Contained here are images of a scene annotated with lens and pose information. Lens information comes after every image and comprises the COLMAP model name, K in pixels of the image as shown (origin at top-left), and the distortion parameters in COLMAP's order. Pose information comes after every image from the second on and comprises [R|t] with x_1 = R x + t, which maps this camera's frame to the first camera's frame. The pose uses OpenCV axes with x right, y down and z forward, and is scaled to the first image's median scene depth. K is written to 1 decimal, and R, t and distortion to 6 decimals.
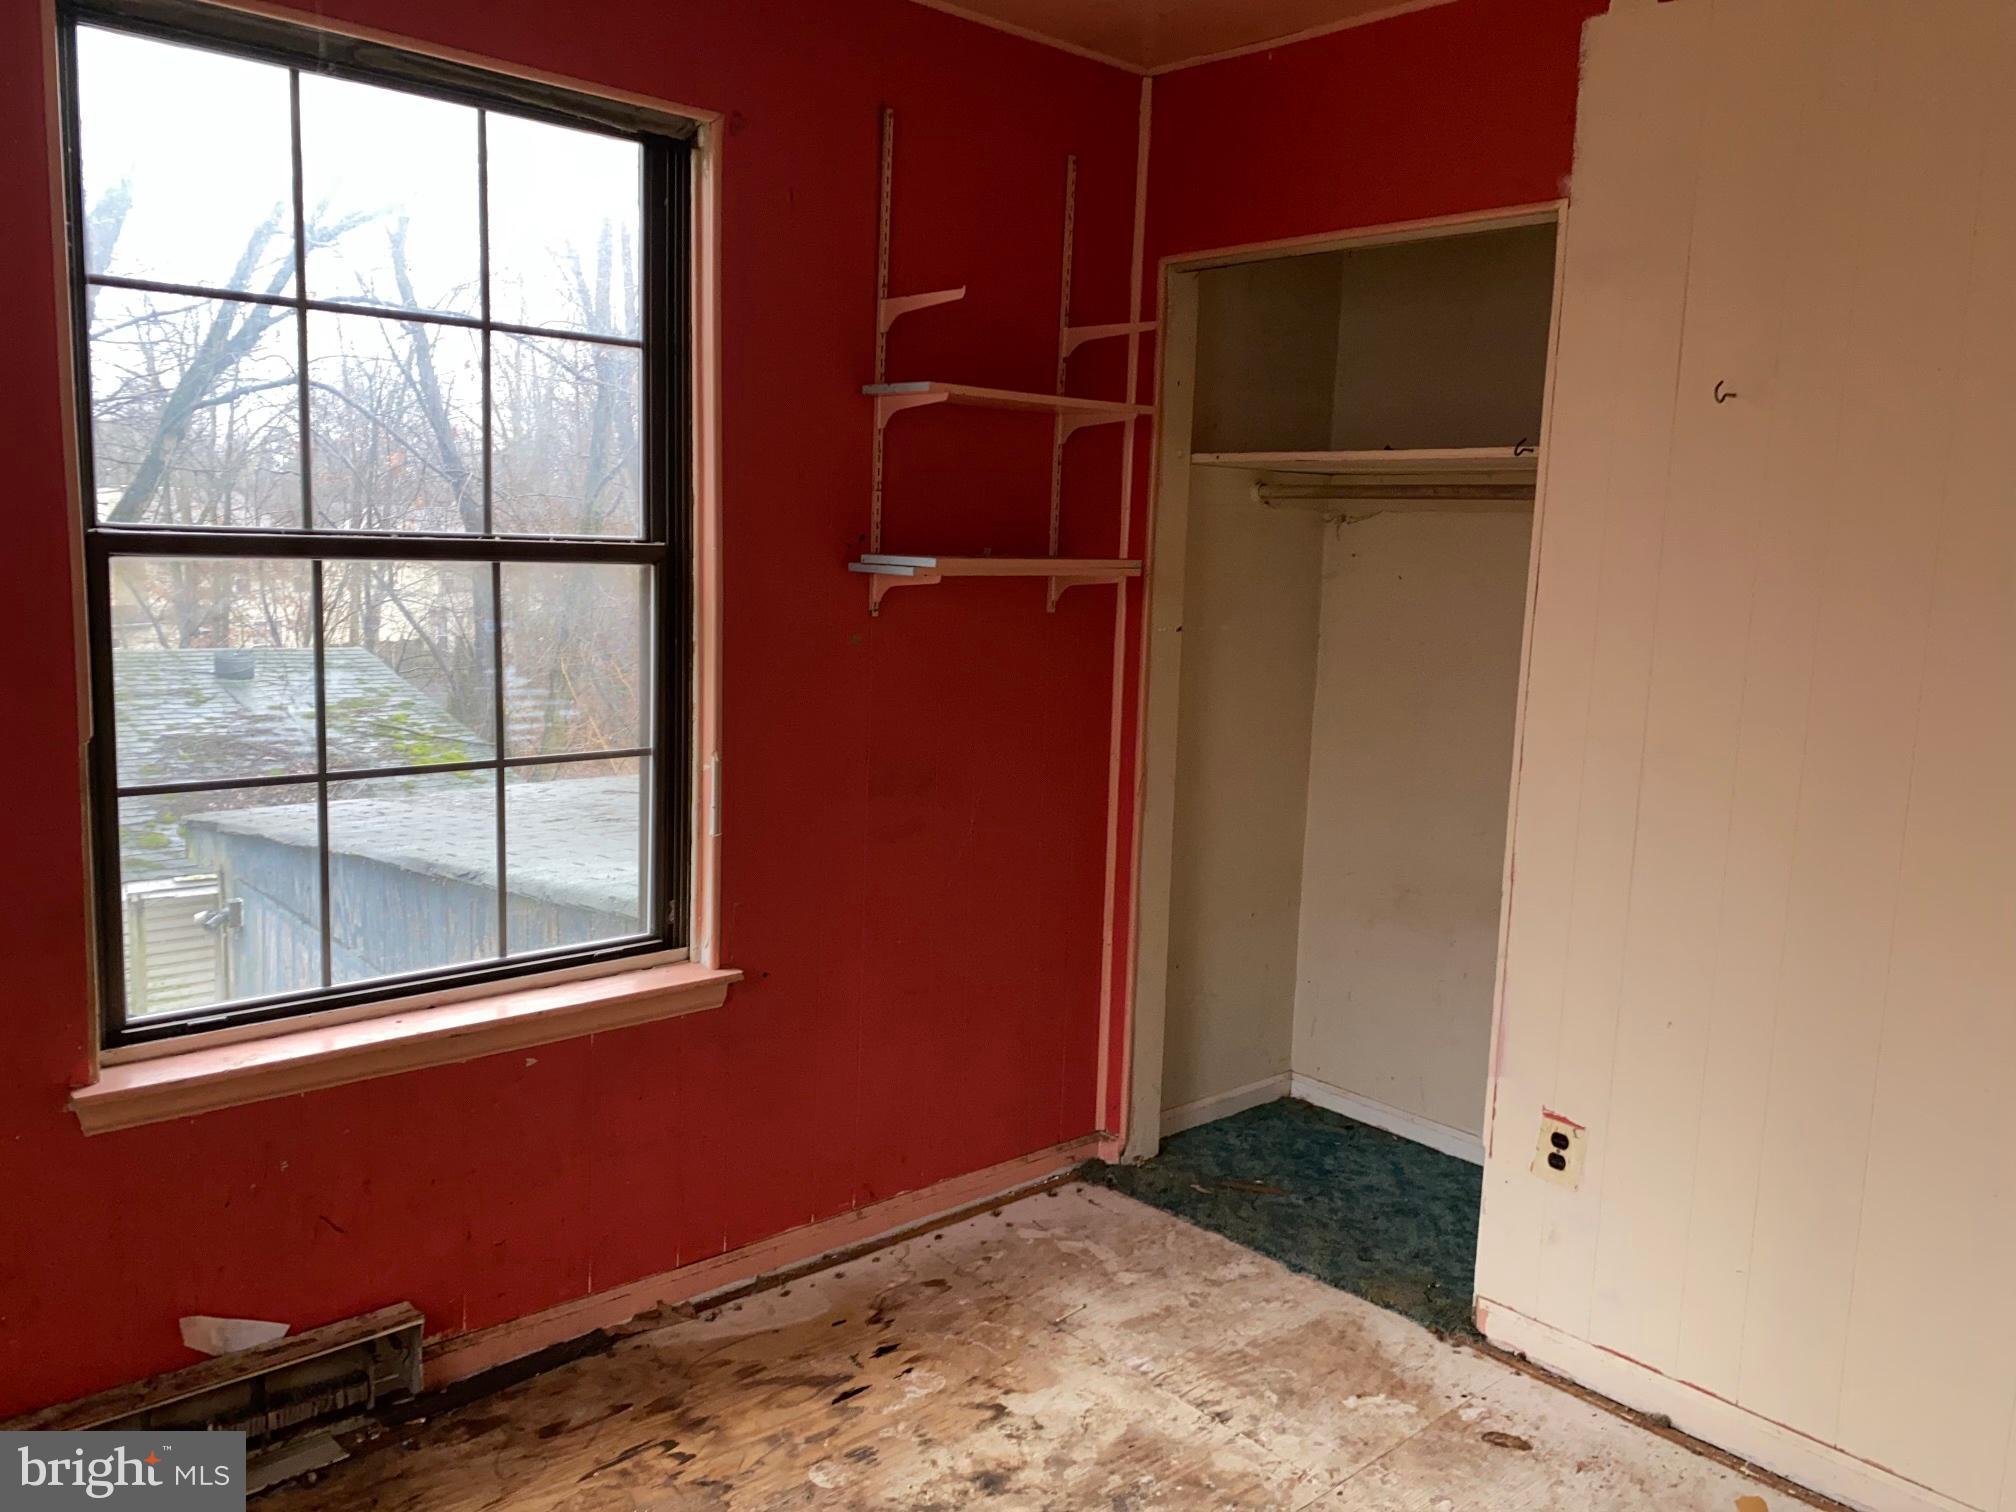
lens RADIAL K [[1538.9, 0, 1014.5], [0, 1538.9, 758.1], [0, 0, 1]] dist [0.028890, -0.022169]
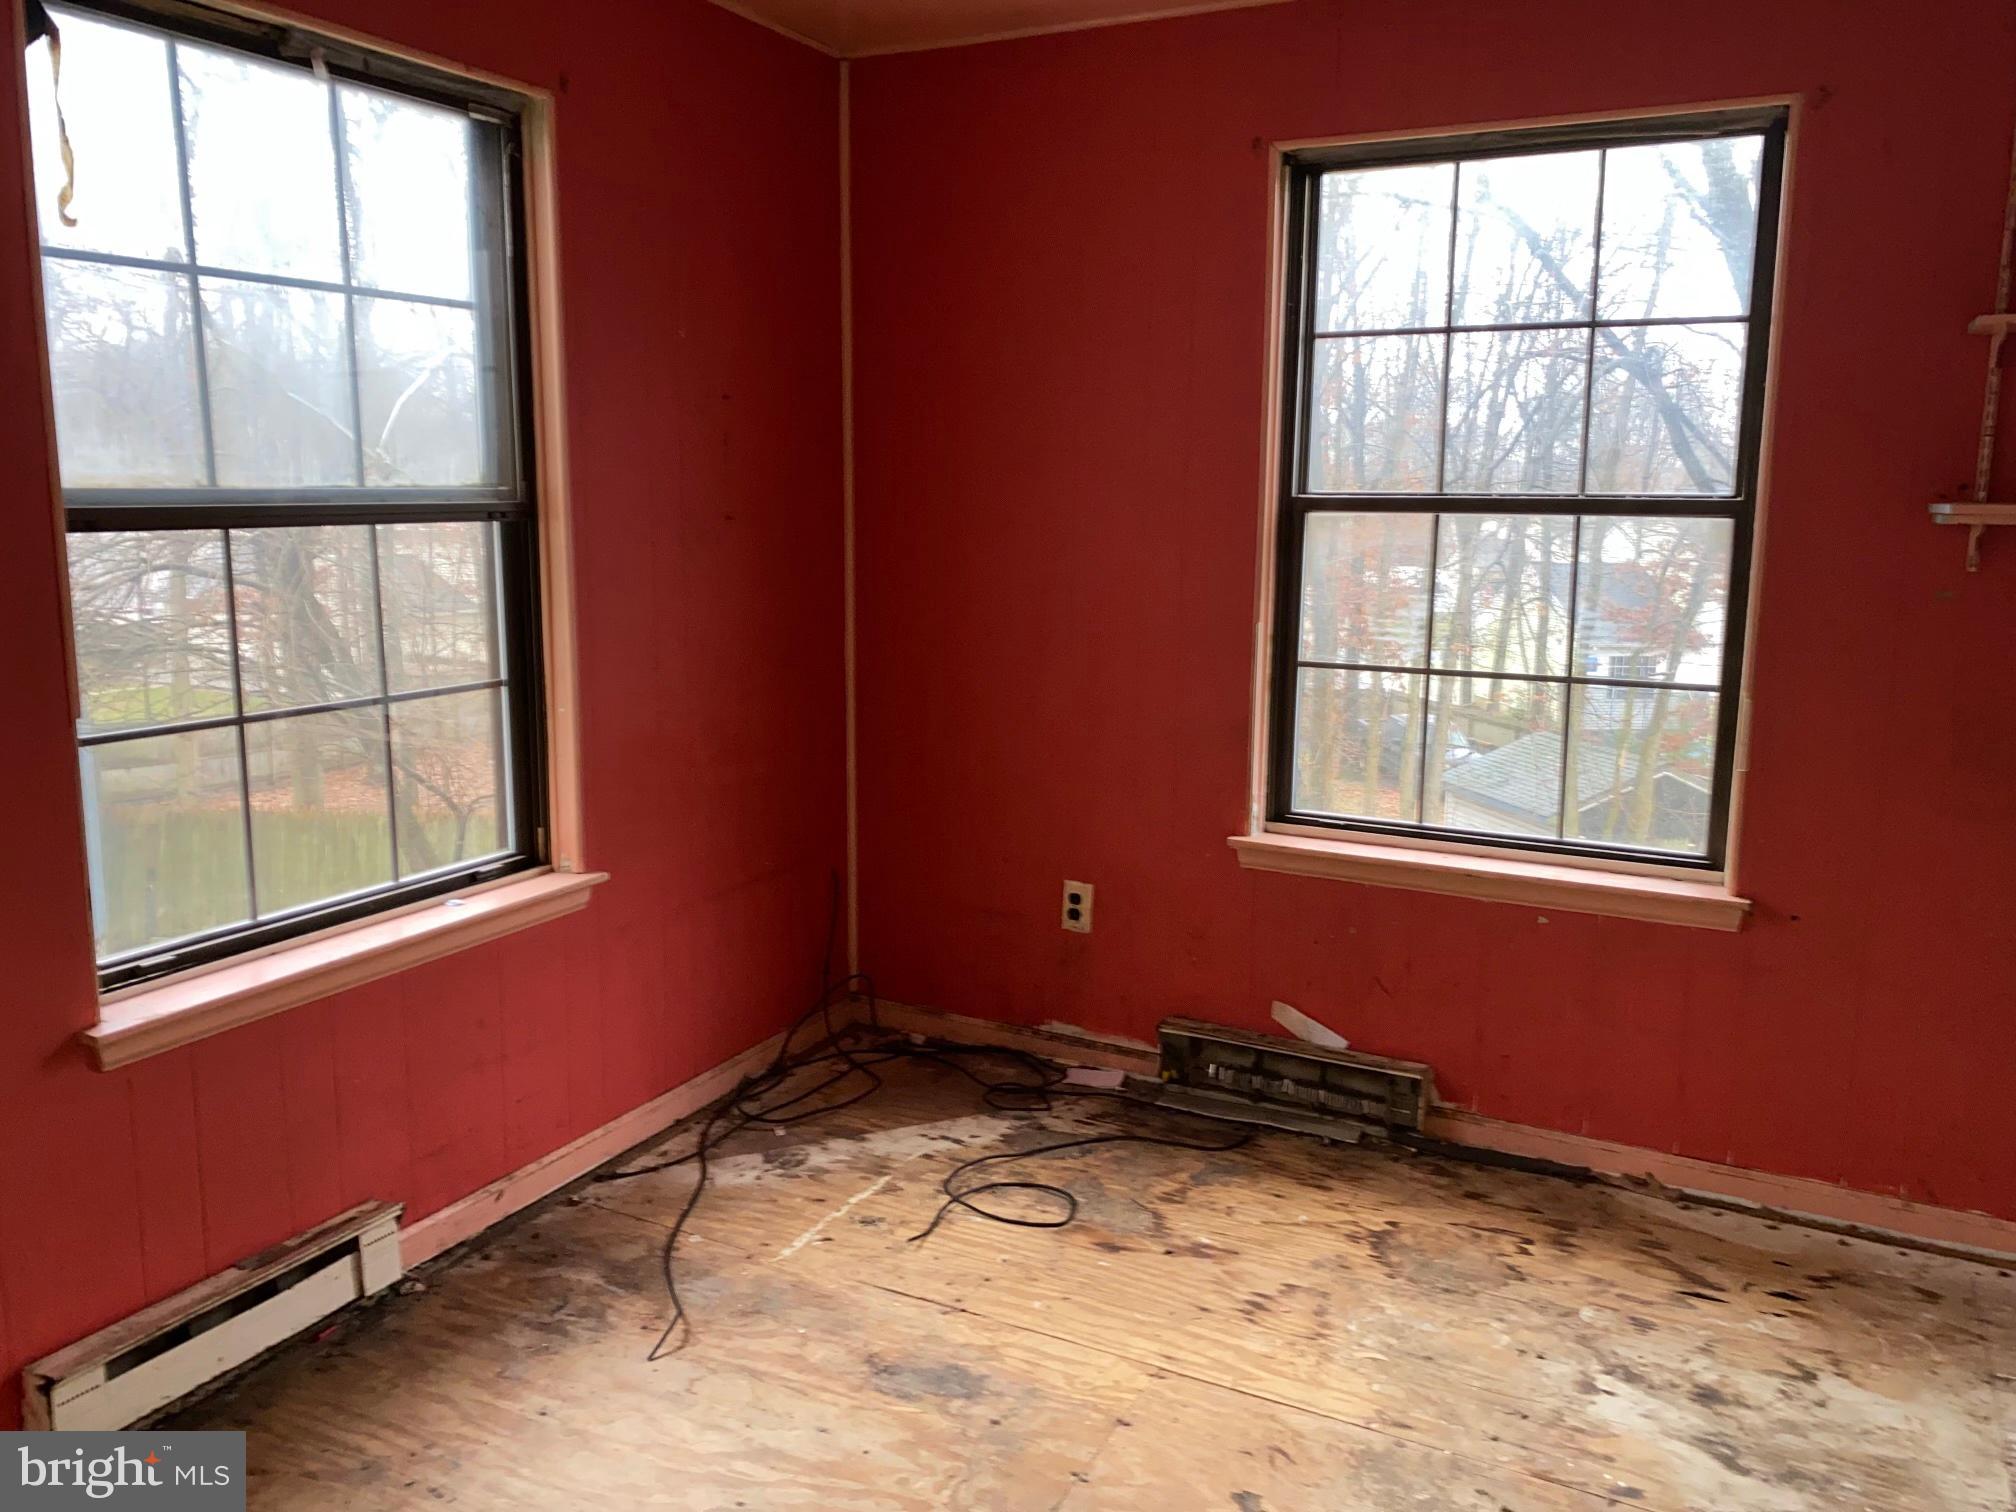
lens RADIAL K [[1538.9, 0, 1014.5], [0, 1538.9, 758.1], [0, 0, 1]] dist [0.028890, -0.022169]
pose [[0.356876, 0.127238, -0.925446, 0.666804], [-0.133382, 0.987470, 0.084330, 0.020528], [0.924580, 0.093342, 0.369376, 0.139023]]
